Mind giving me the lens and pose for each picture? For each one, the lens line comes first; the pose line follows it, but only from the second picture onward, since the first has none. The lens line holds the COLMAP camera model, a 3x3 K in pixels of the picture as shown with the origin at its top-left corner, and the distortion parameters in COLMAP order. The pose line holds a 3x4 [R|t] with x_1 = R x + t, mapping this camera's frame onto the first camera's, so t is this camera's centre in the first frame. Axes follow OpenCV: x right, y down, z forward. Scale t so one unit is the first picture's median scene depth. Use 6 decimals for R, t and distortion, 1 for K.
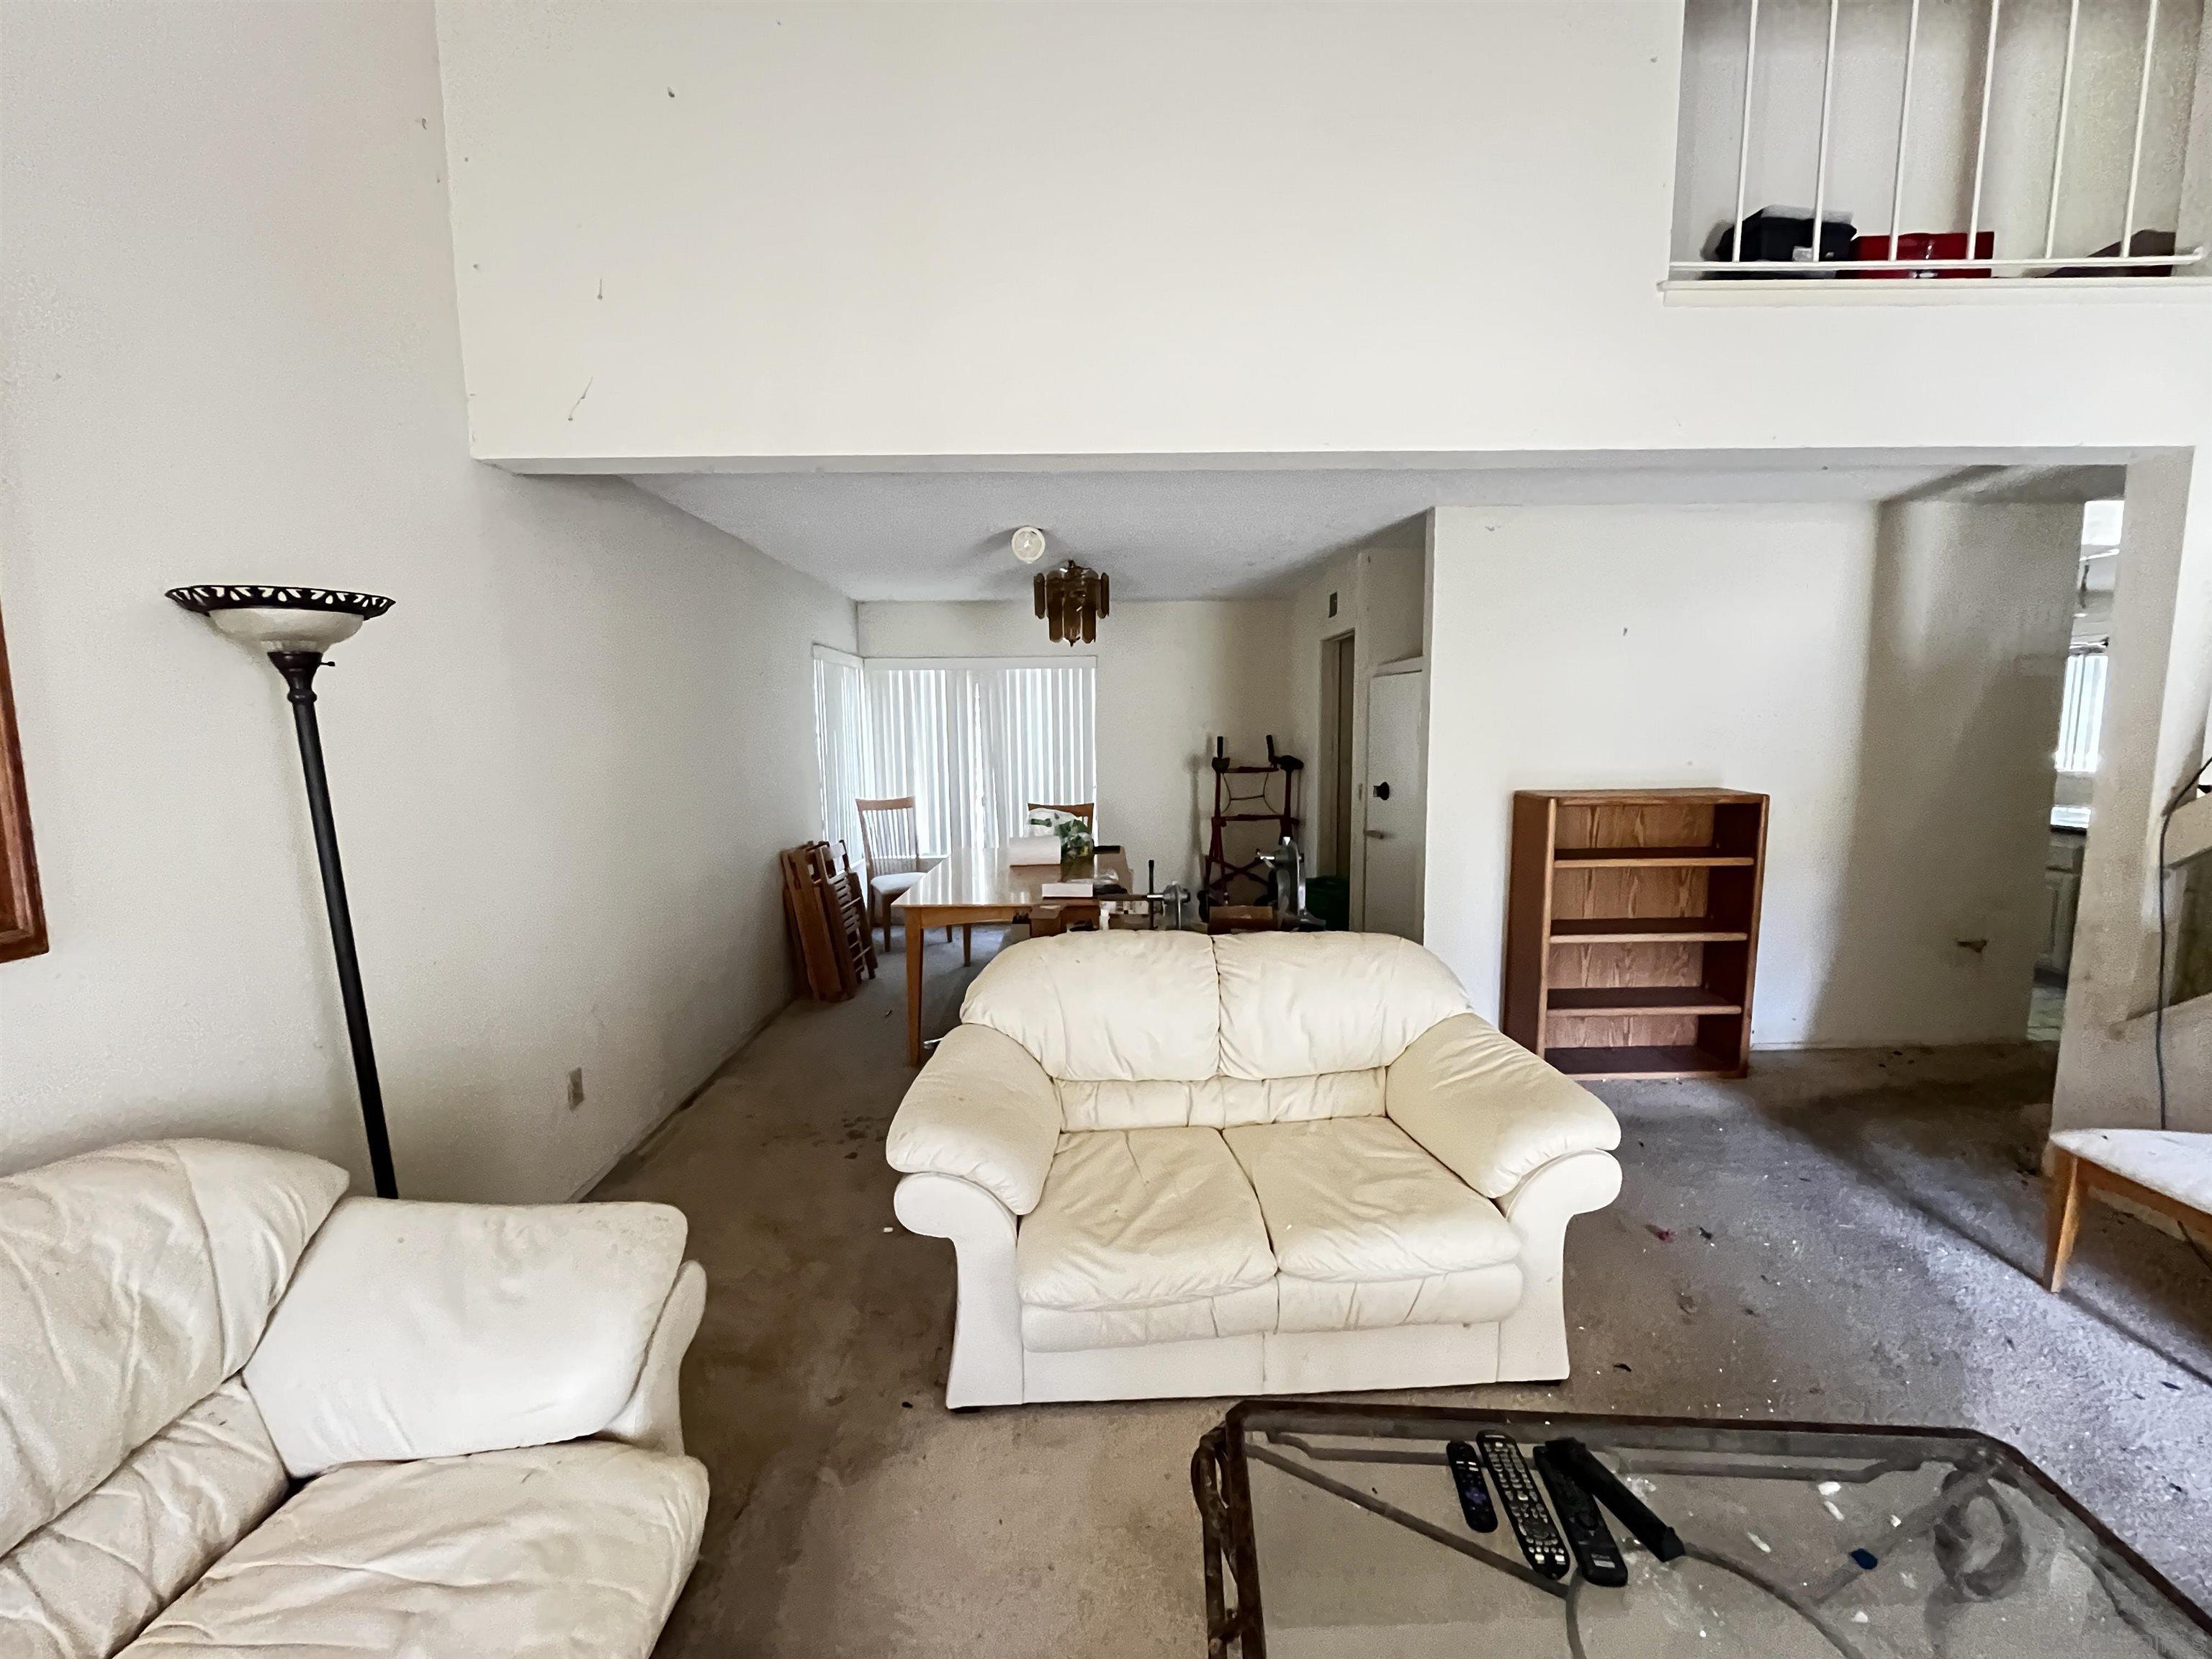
lens RADIAL K [[895.7, 0, 1103.5], [0, 895.7, 834.4], [0, 0, 1]] dist [-0.002649, -0.000054]
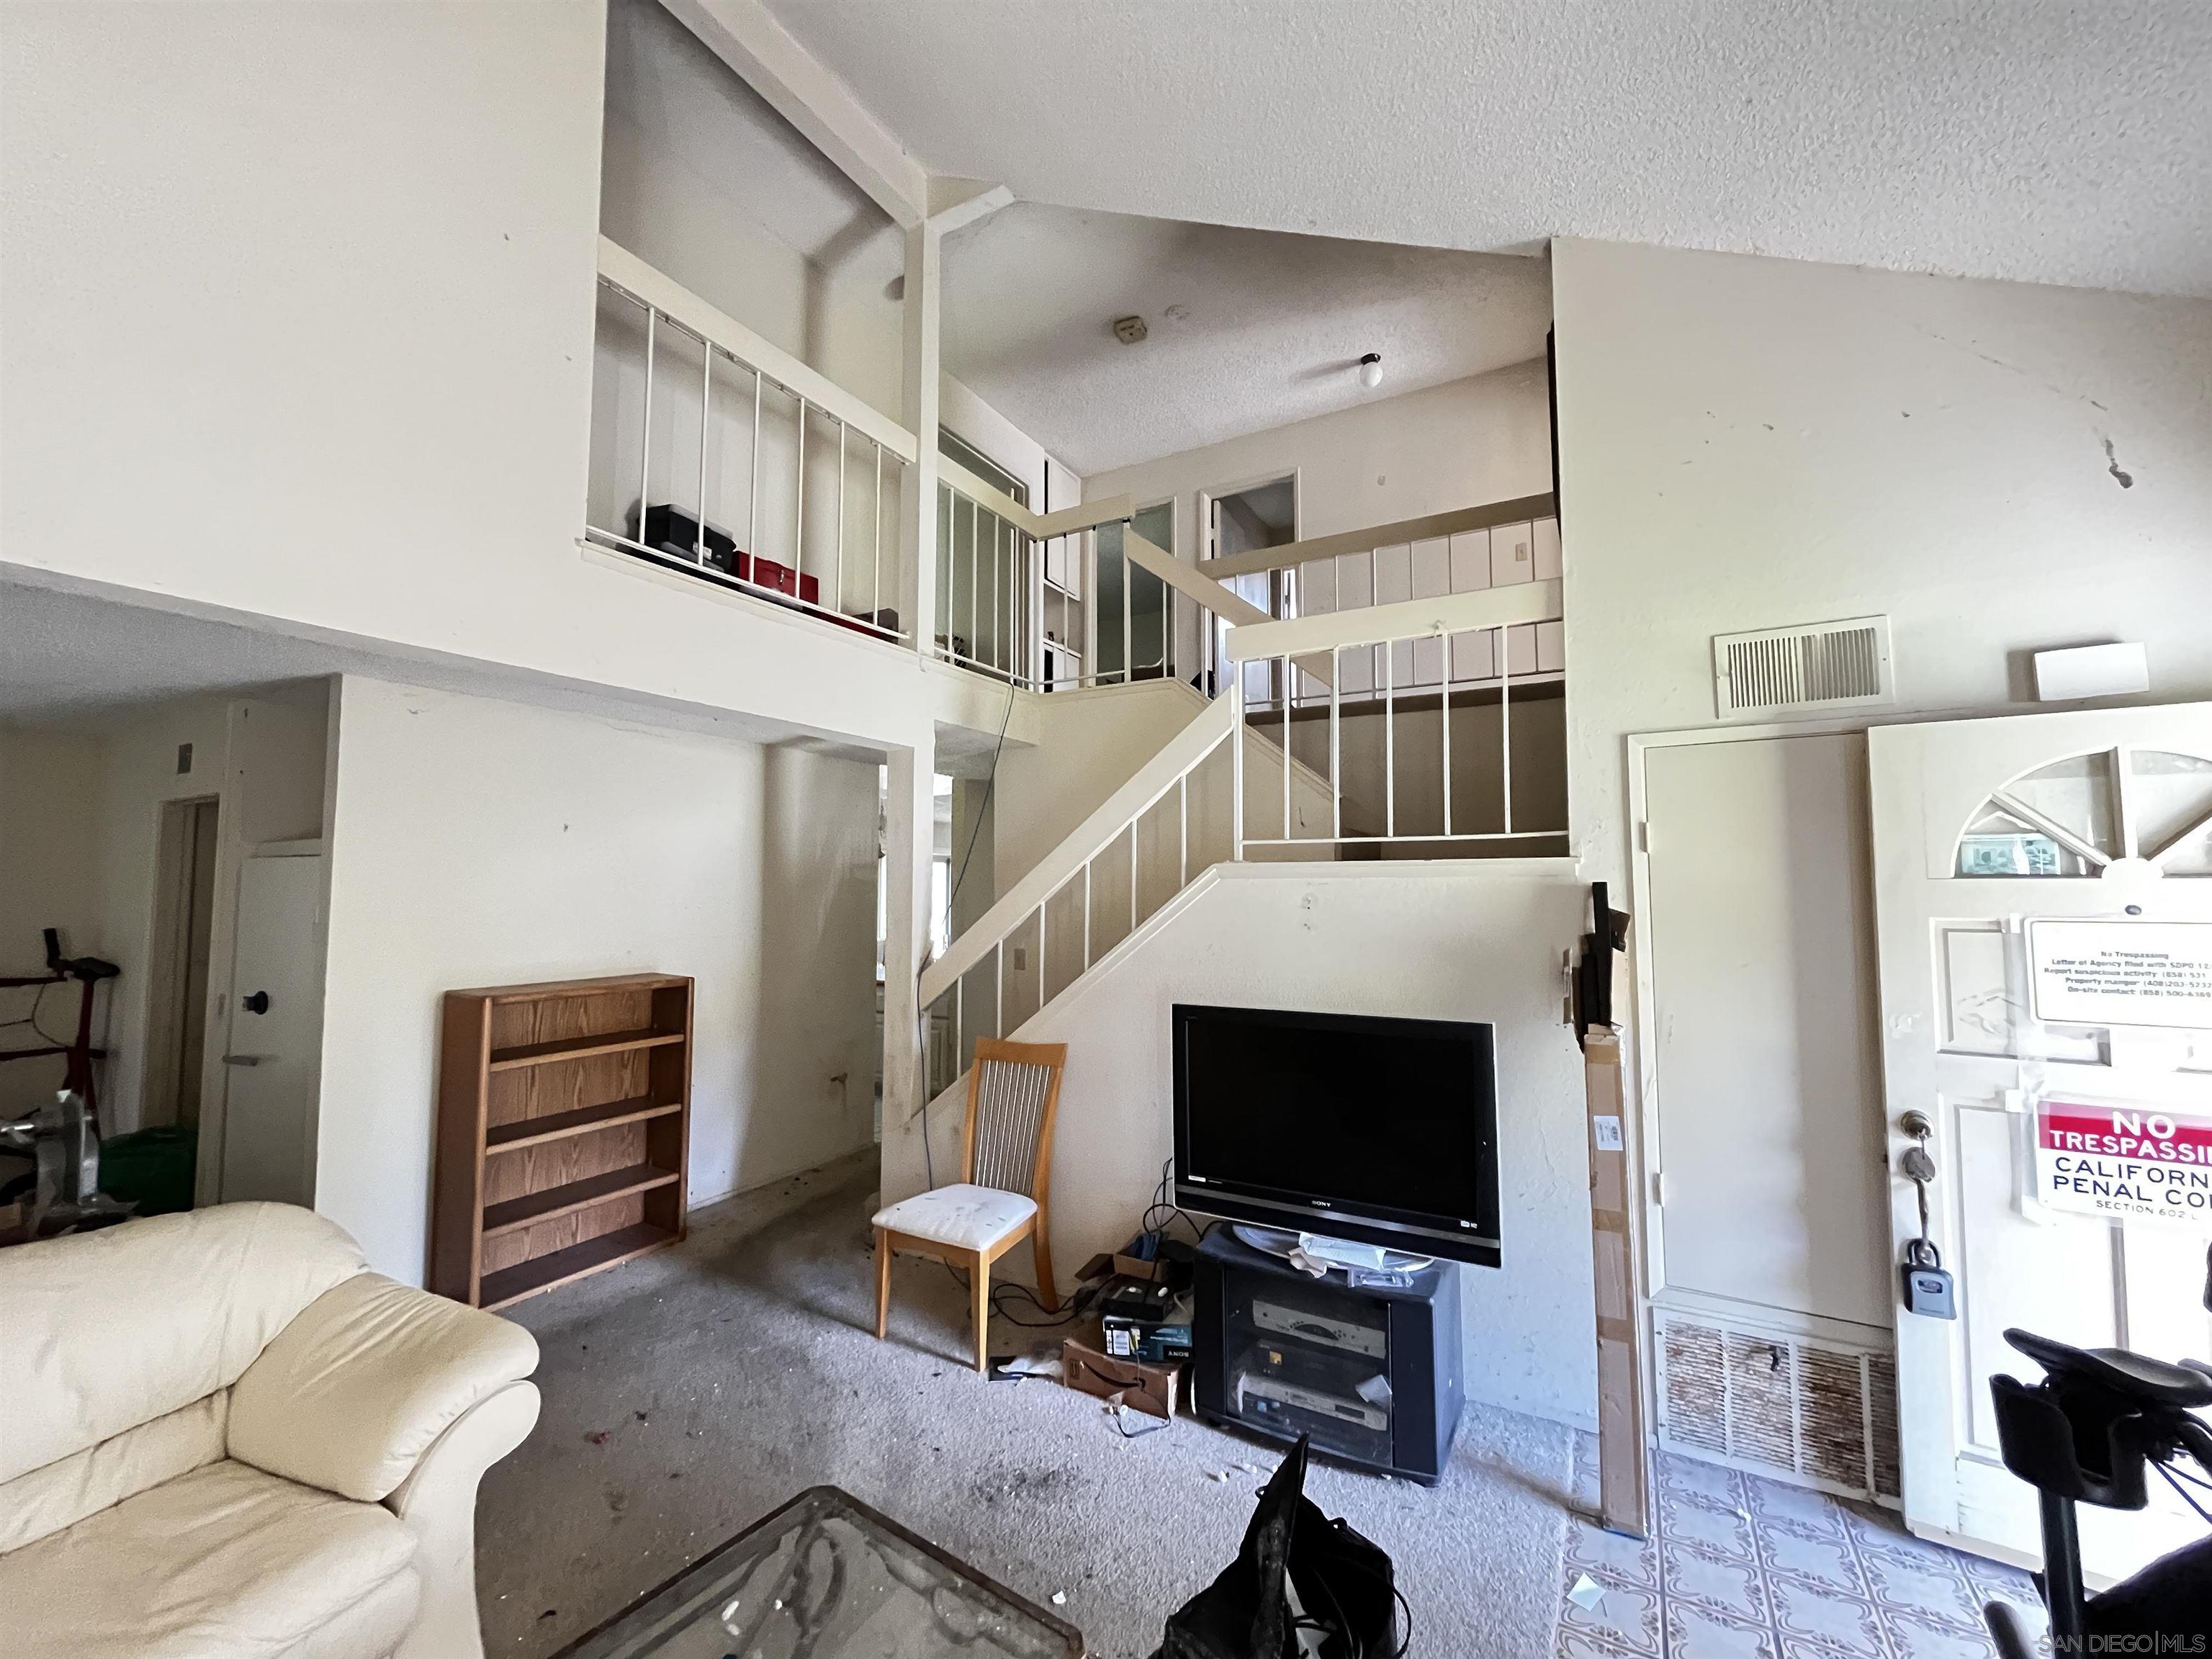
lens RADIAL K [[895.7, 0, 1106.0], [0, 895.7, 831.2], [0, 0, 1]] dist [-0.002649, -0.000054]
pose [[0.505814, 0.068169, 0.859945, 0.005235], [0.100853, 0.985363, -0.137432, -0.017898], [-0.856727, 0.156243, 0.491536, -0.056433]]
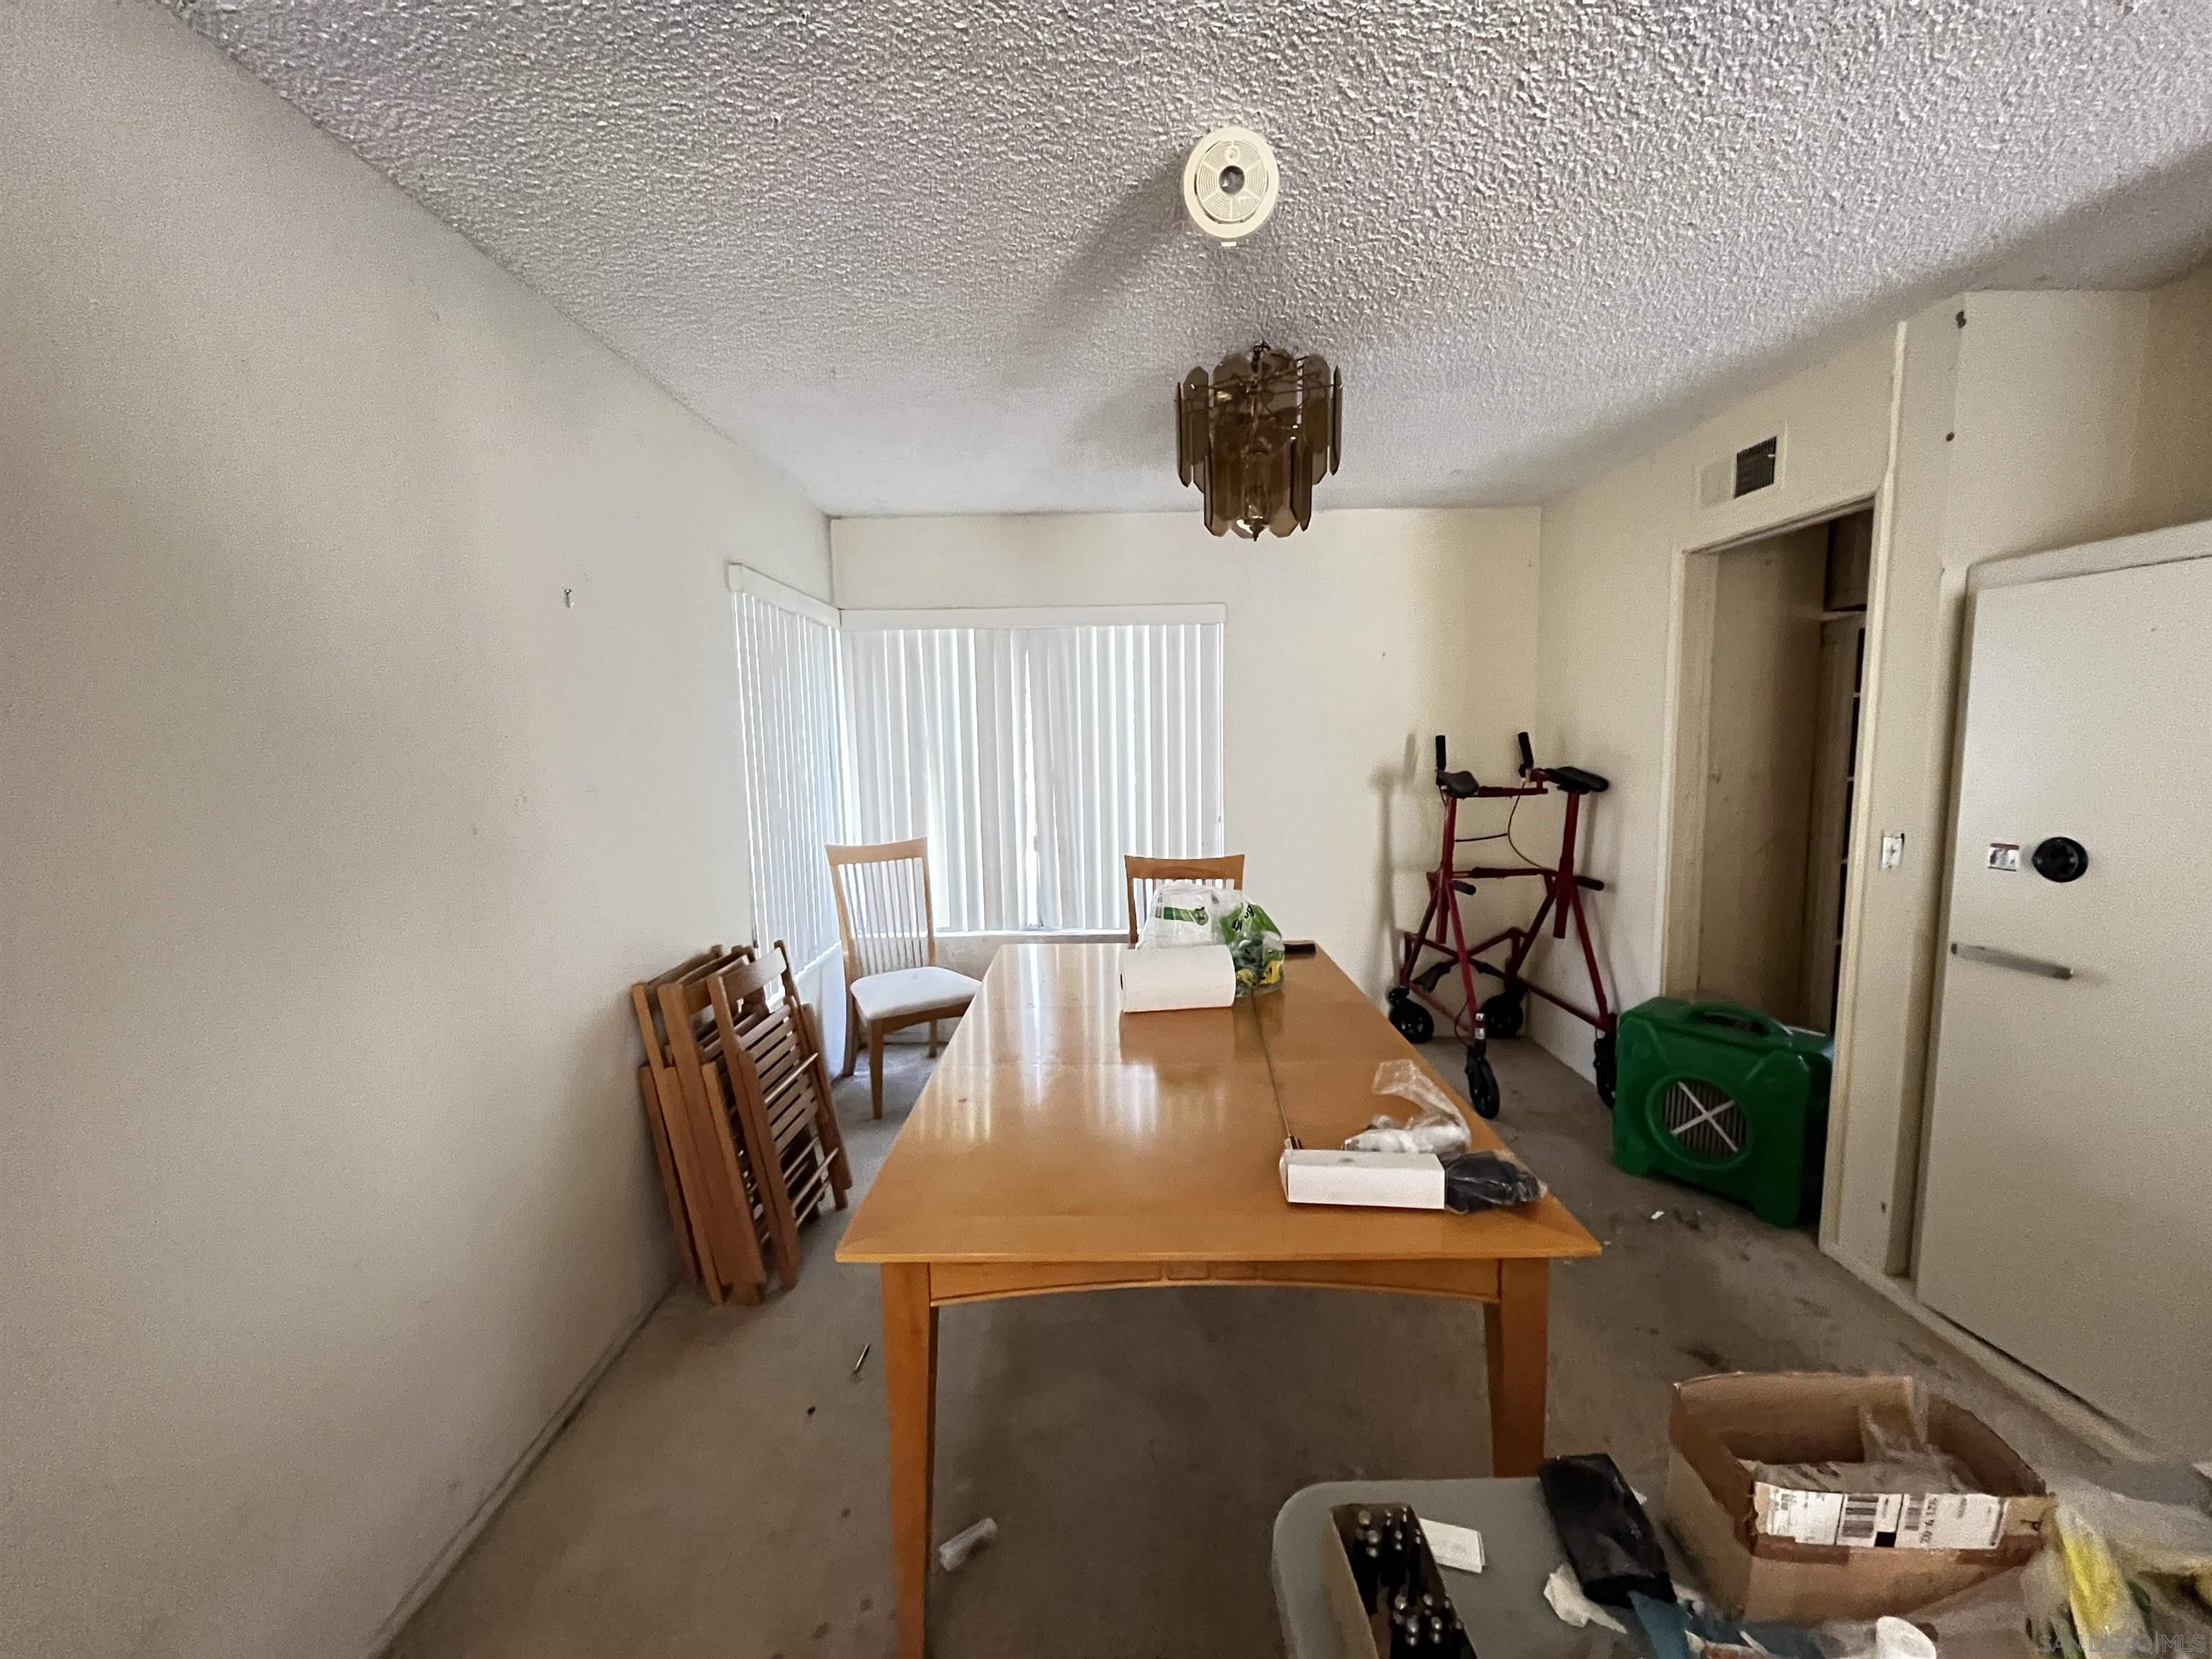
lens RADIAL K [[893.8, 0, 1094.8], [0, 893.8, 825.6], [0, 0, 1]] dist [-0.001318, -0.000006]
pose [[0.999587, -0.004824, -0.028336, -0.148394], [0.004373, 0.999863, -0.015960, -0.076020], [0.028409, 0.015829, 0.999471, 0.743783]]
